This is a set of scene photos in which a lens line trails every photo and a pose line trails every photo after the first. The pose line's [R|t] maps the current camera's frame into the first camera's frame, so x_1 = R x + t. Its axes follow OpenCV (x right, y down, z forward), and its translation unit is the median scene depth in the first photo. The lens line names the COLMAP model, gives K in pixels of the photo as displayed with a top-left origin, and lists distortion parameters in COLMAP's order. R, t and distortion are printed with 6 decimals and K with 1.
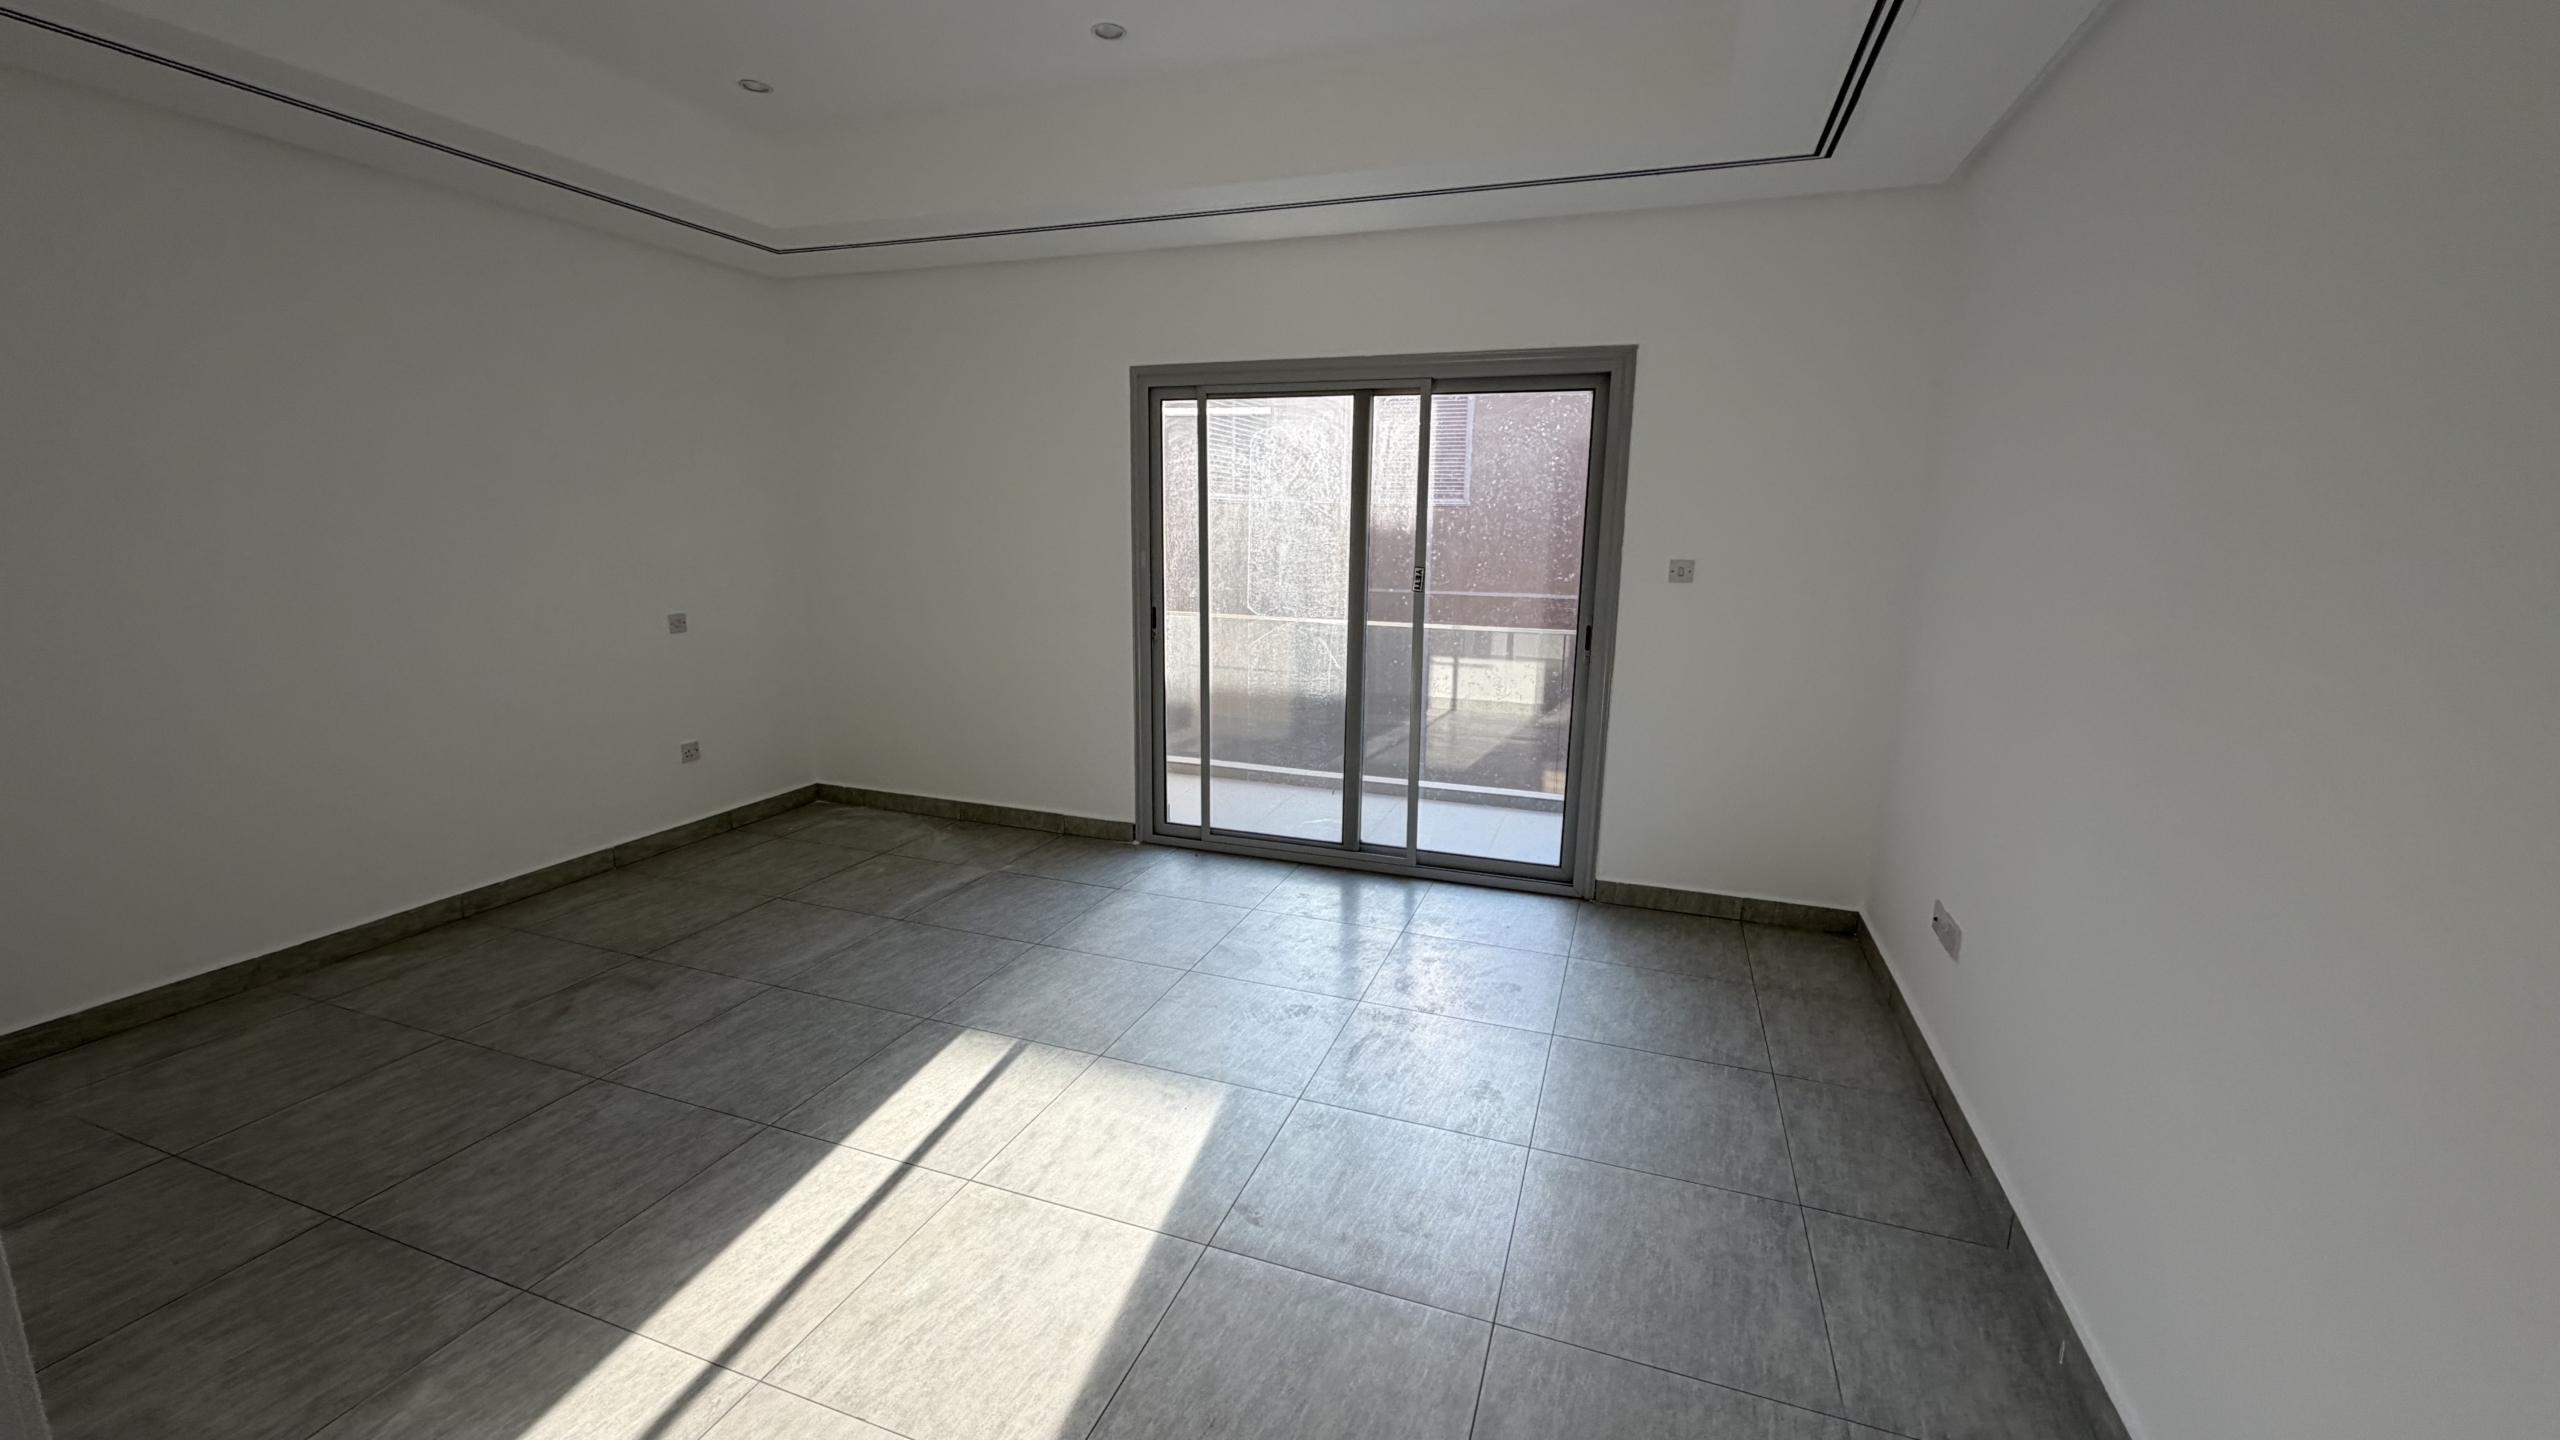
lens RADIAL K [[1018.1, 0, 1272.5], [0, 1018.1, 712.6], [0, 0, 1]] dist [0.001860, 0.000412]
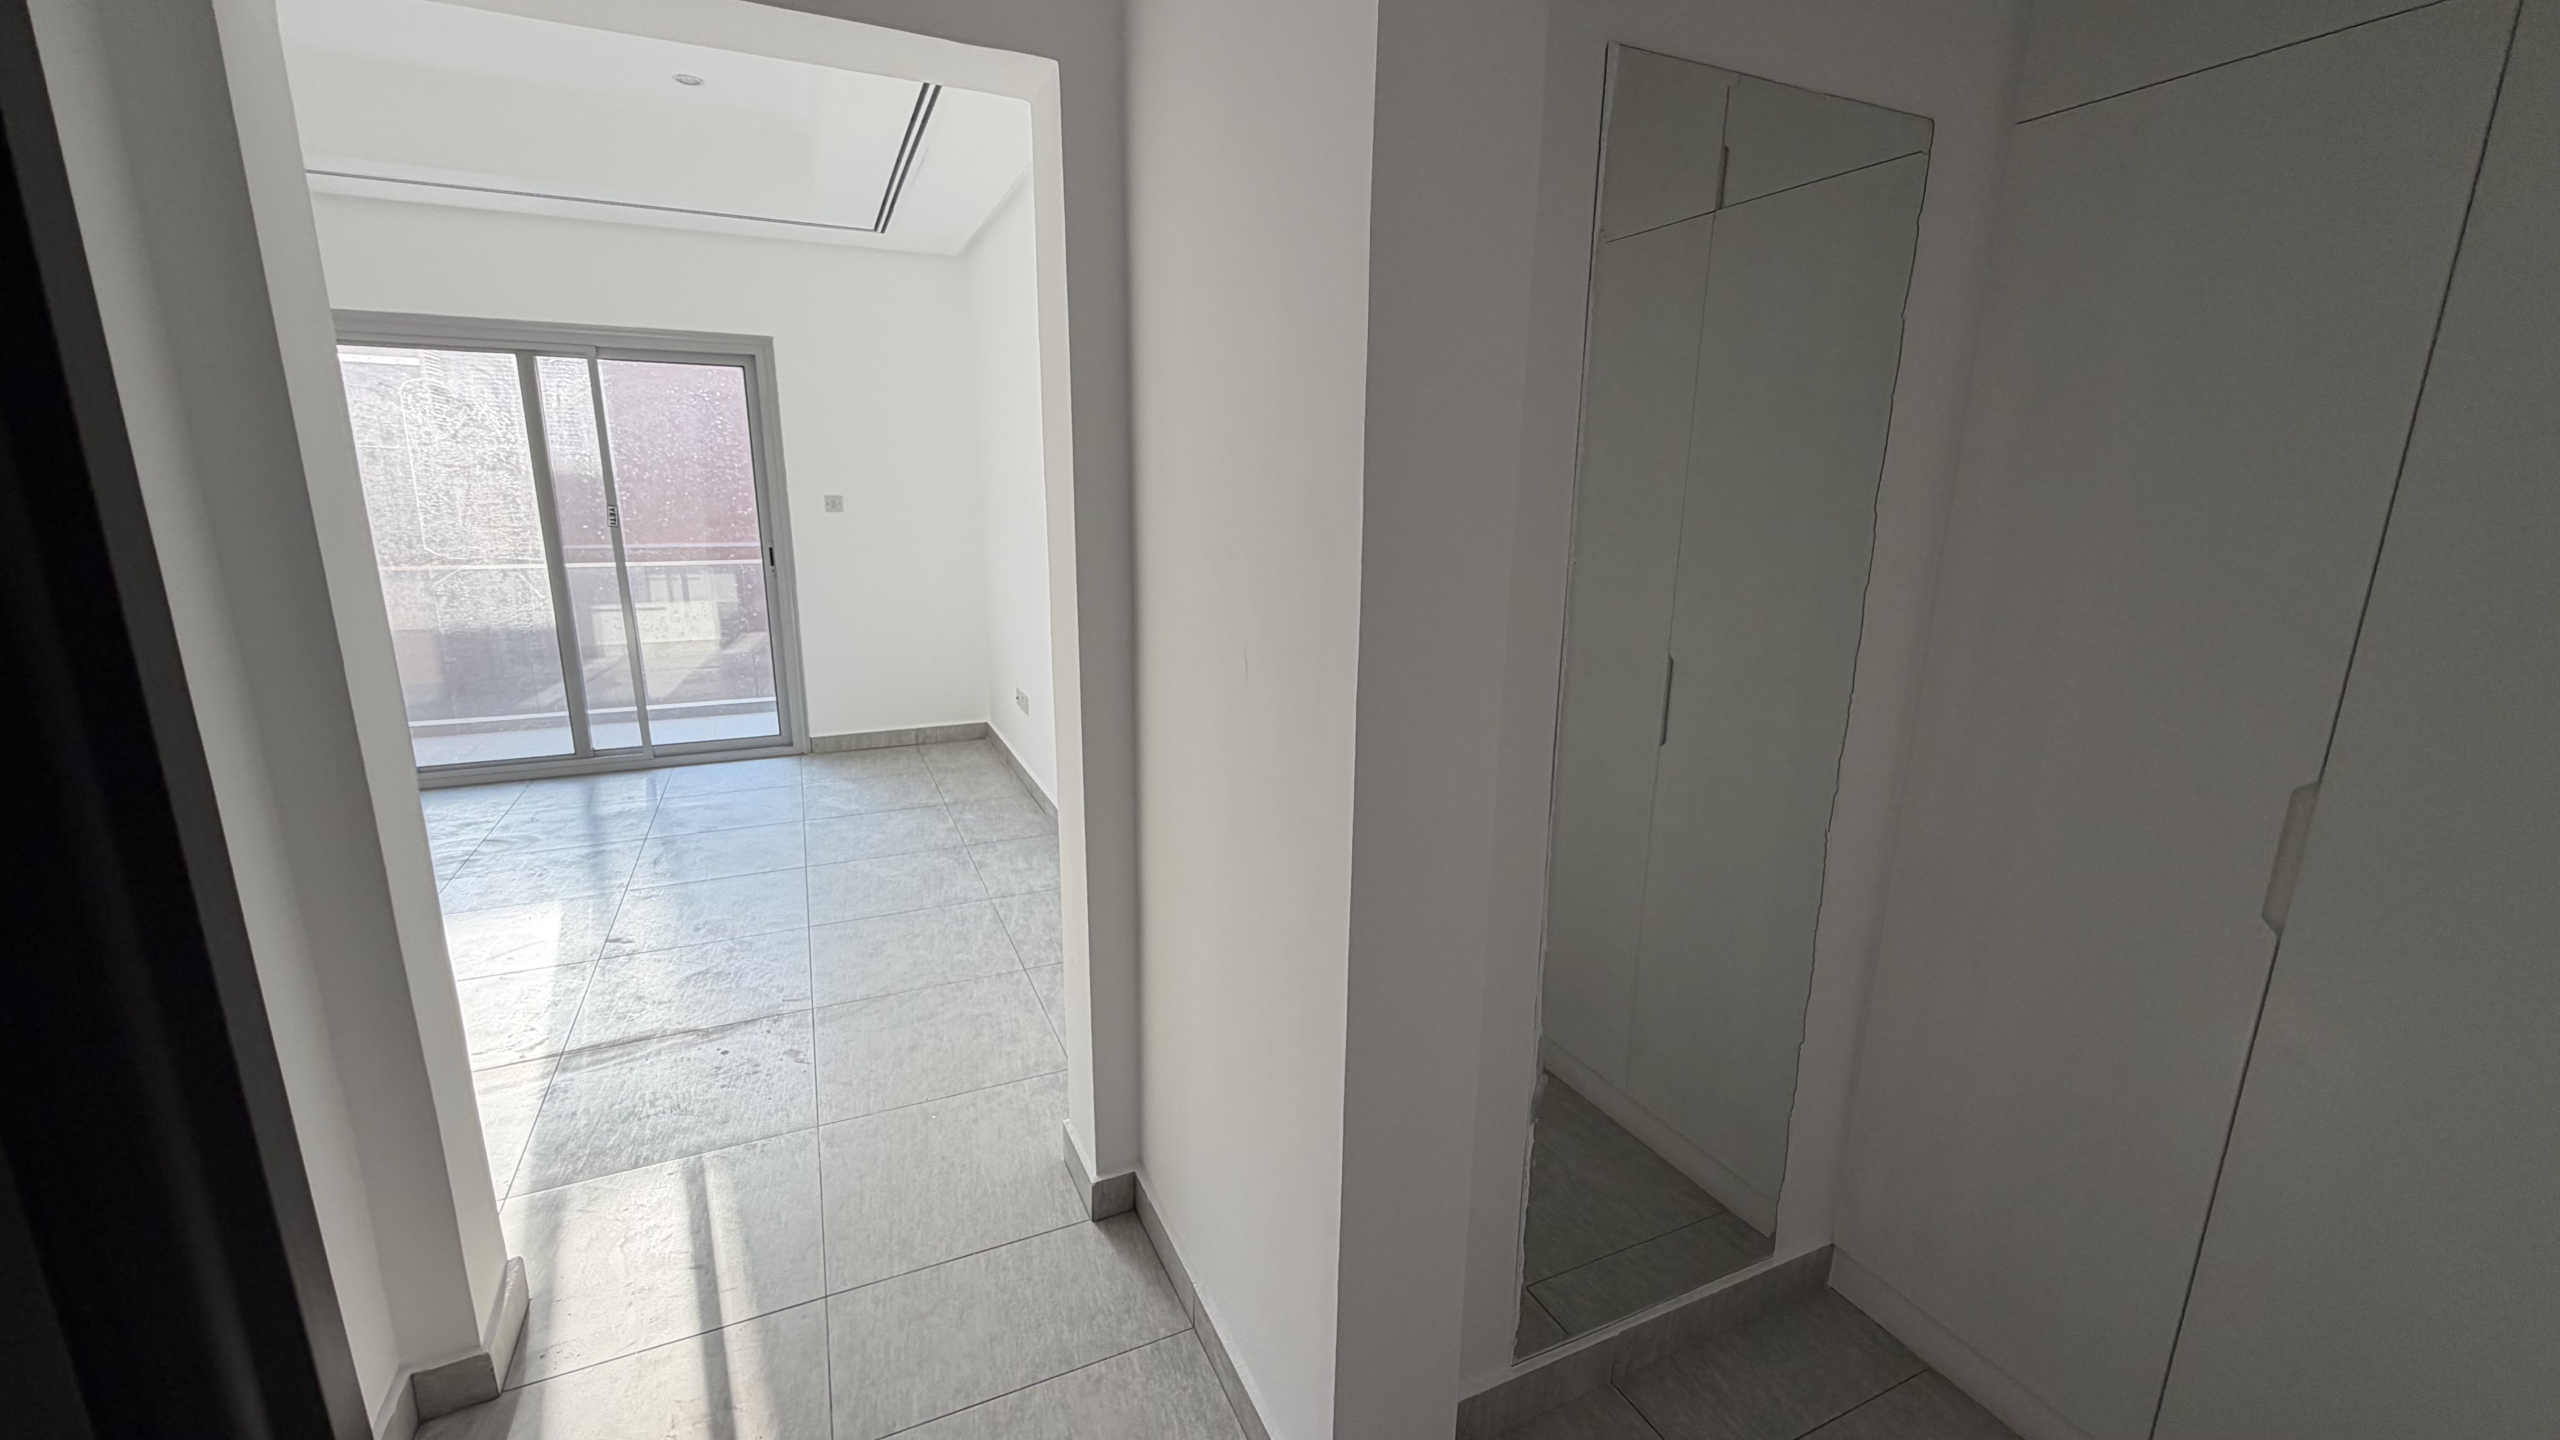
lens RADIAL K [[1018.1, 0, 1276.4], [0, 1018.1, 717.1], [0, 0, 1]] dist [0.001860, 0.000412]
pose [[0.702284, -0.165681, 0.692349, -0.175116], [0.133066, 0.985951, 0.100967, 0.083351], [-0.699350, 0.021221, 0.714464, -0.388165]]
